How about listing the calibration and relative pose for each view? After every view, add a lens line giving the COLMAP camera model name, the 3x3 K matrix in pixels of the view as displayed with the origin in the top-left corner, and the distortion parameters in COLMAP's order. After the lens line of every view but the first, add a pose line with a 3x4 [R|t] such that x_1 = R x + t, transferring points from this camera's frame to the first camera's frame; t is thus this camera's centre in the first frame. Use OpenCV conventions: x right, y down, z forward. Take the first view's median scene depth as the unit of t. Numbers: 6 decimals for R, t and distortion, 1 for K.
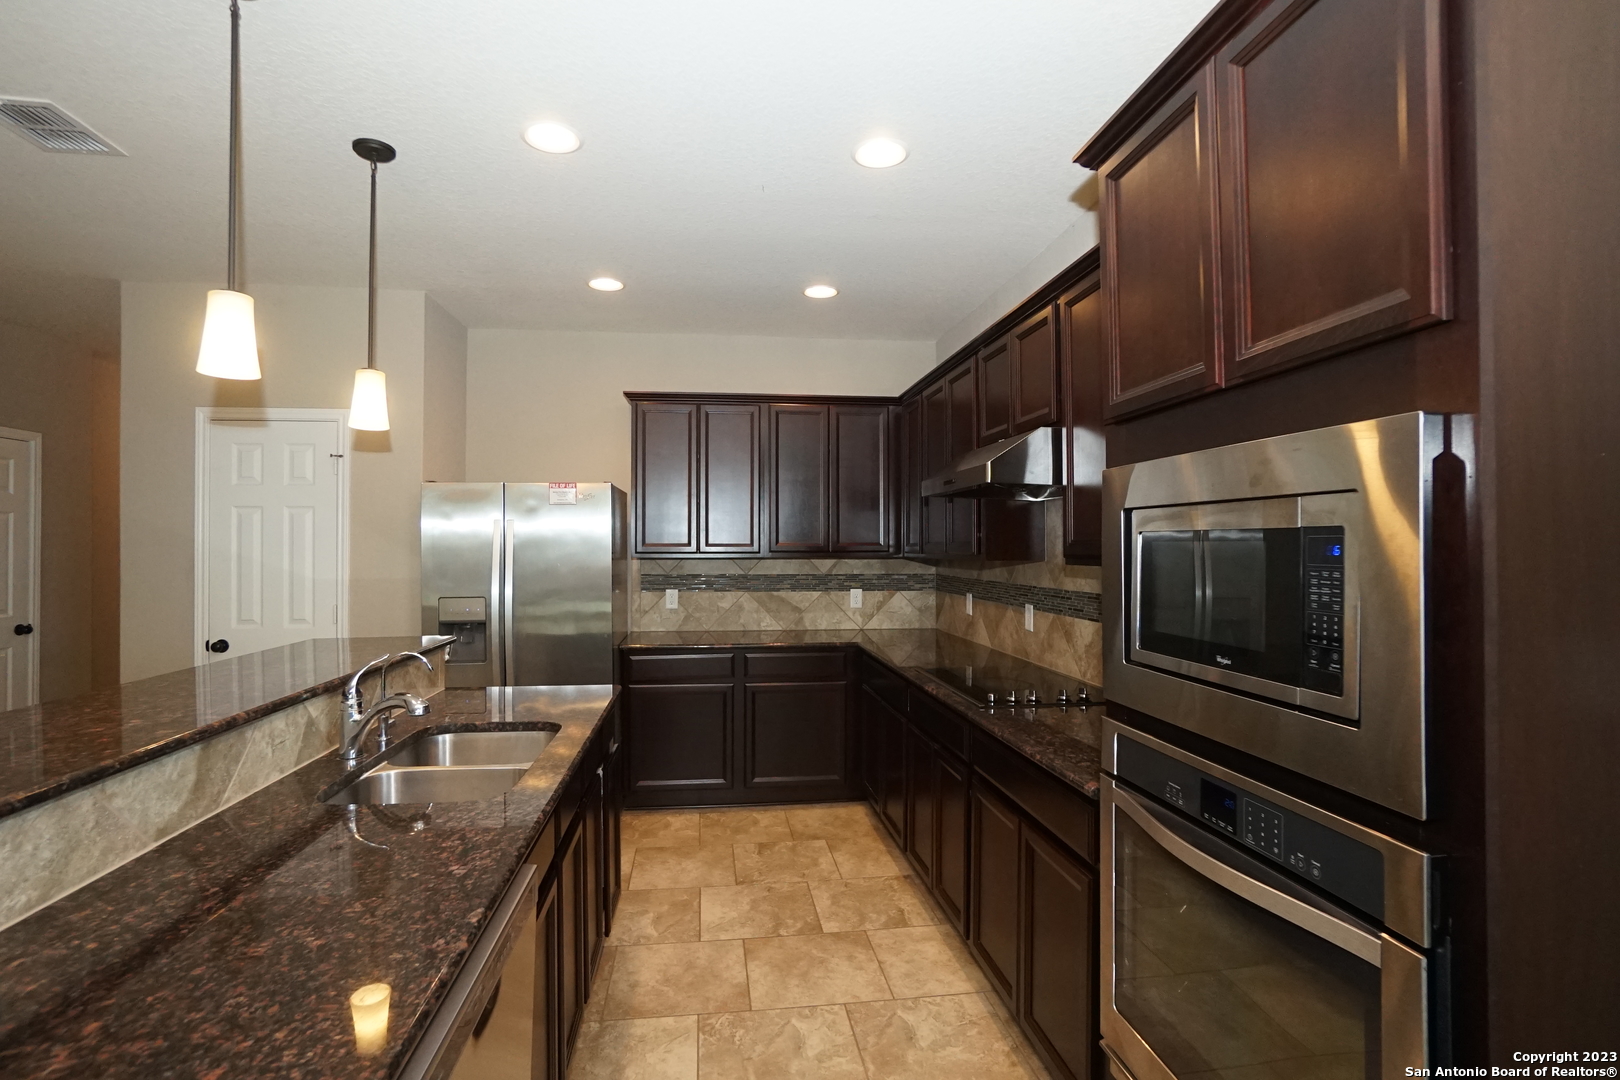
lens RADIAL K [[767.3, 0, 805.5], [0, 767.3, 541.5], [0, 0, 1]] dist [-0.035024, 0.011438]
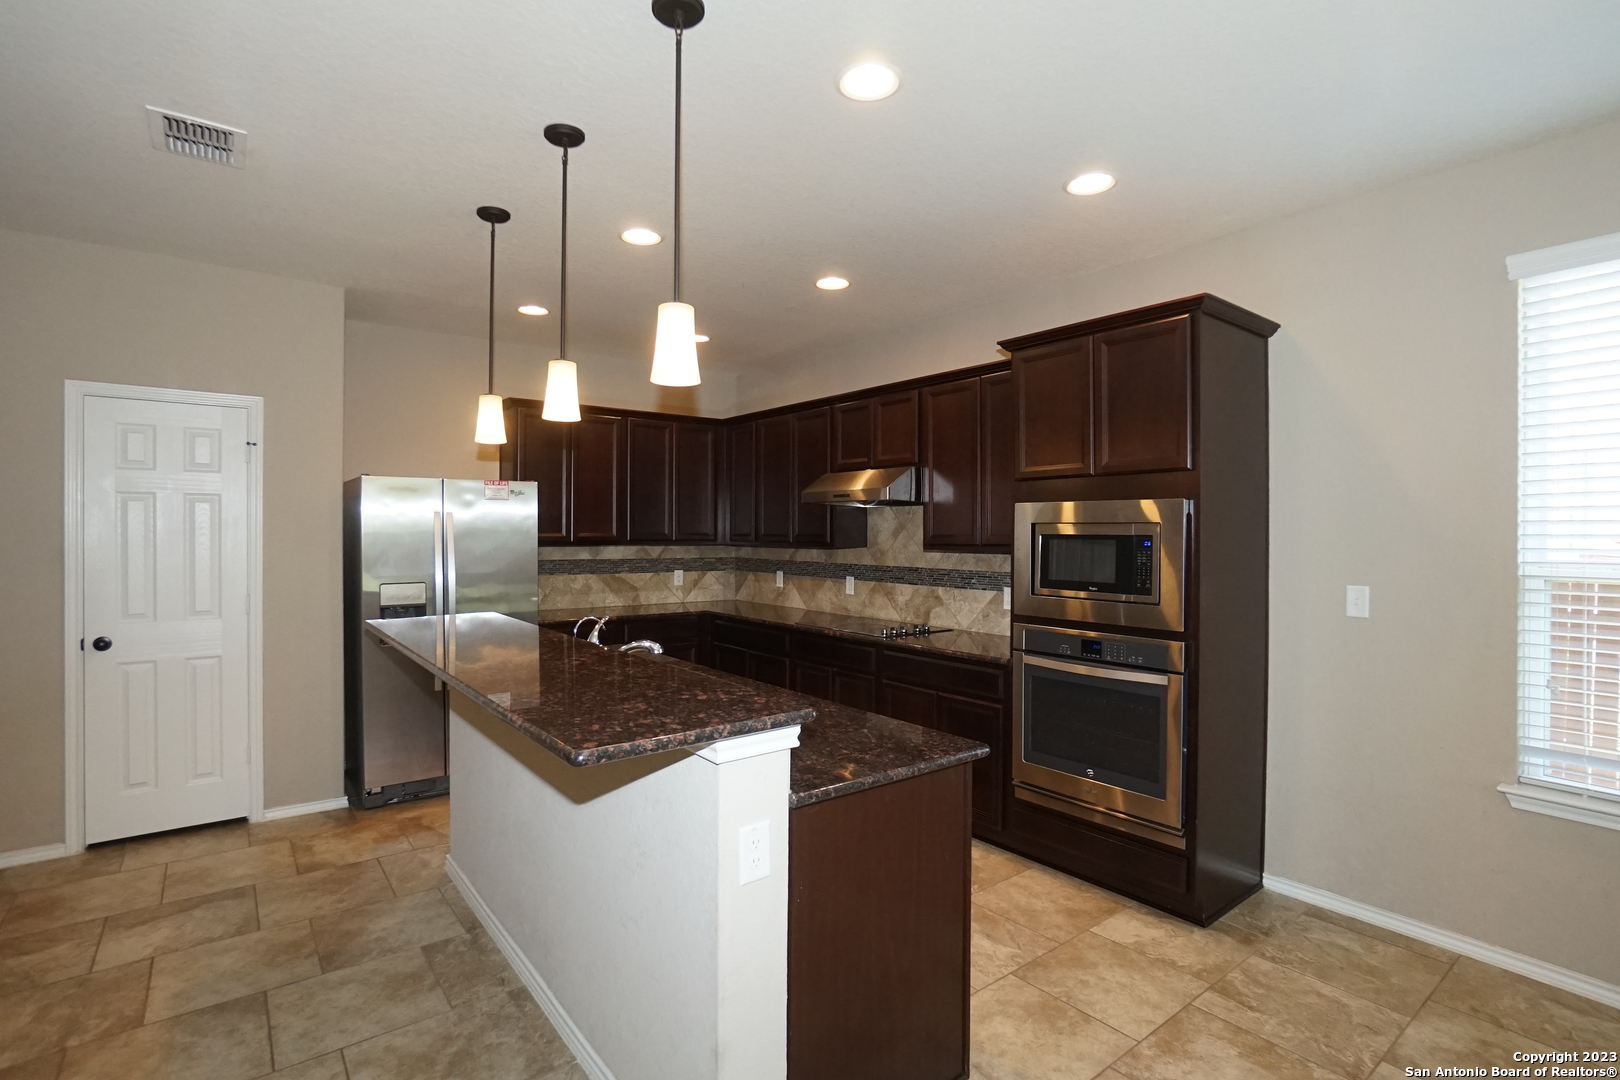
lens RADIAL K [[767.3, 0, 806.3], [0, 767.3, 540.9], [0, 0, 1]] dist [-0.035024, 0.011438]
pose [[0.862819, -0.000449, 0.505513, -0.498251], [-0.008754, 0.999836, 0.015830, -0.008387], [-0.505438, -0.018084, 0.862674, -0.214763]]
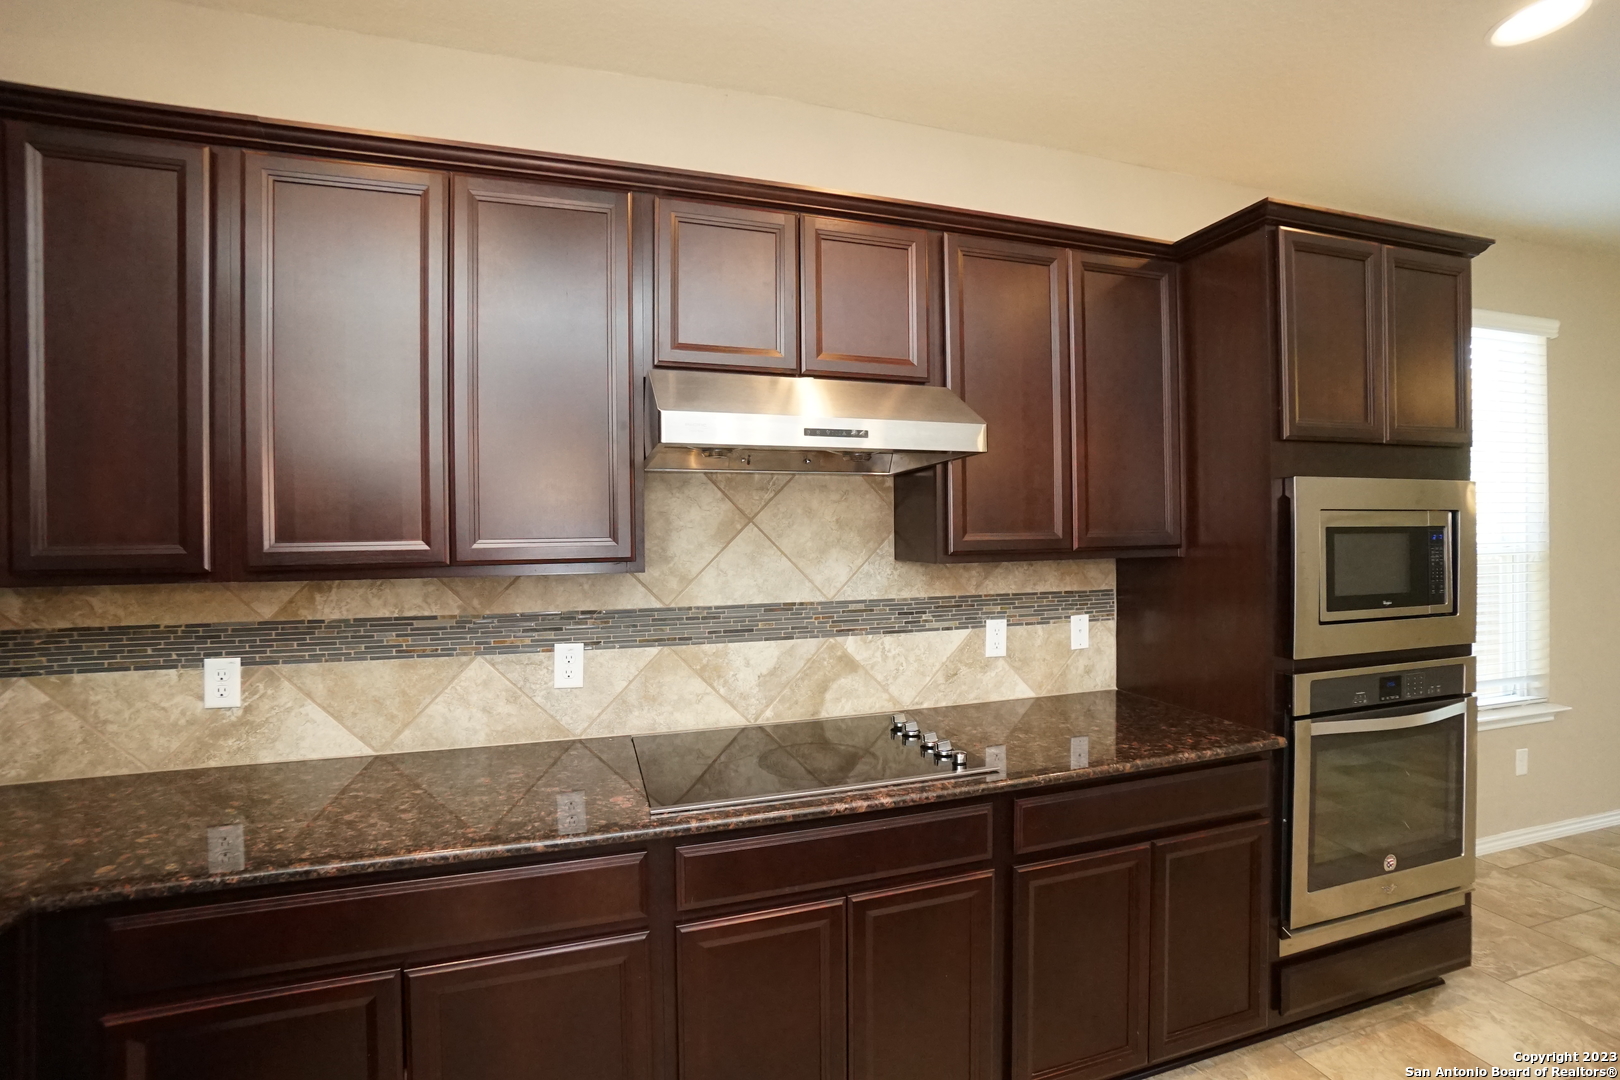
lens RADIAL K [[721.7, 0, 801.4], [0, 721.7, 532.3], [0, 0, 1]] dist [-0.031211, 0.004621]
pose [[-0.177243, 0.010025, 0.984116, -0.268071], [0.002732, 0.999949, -0.009694, 0.003229], [-0.984163, 0.000970, -0.177261, 0.877868]]
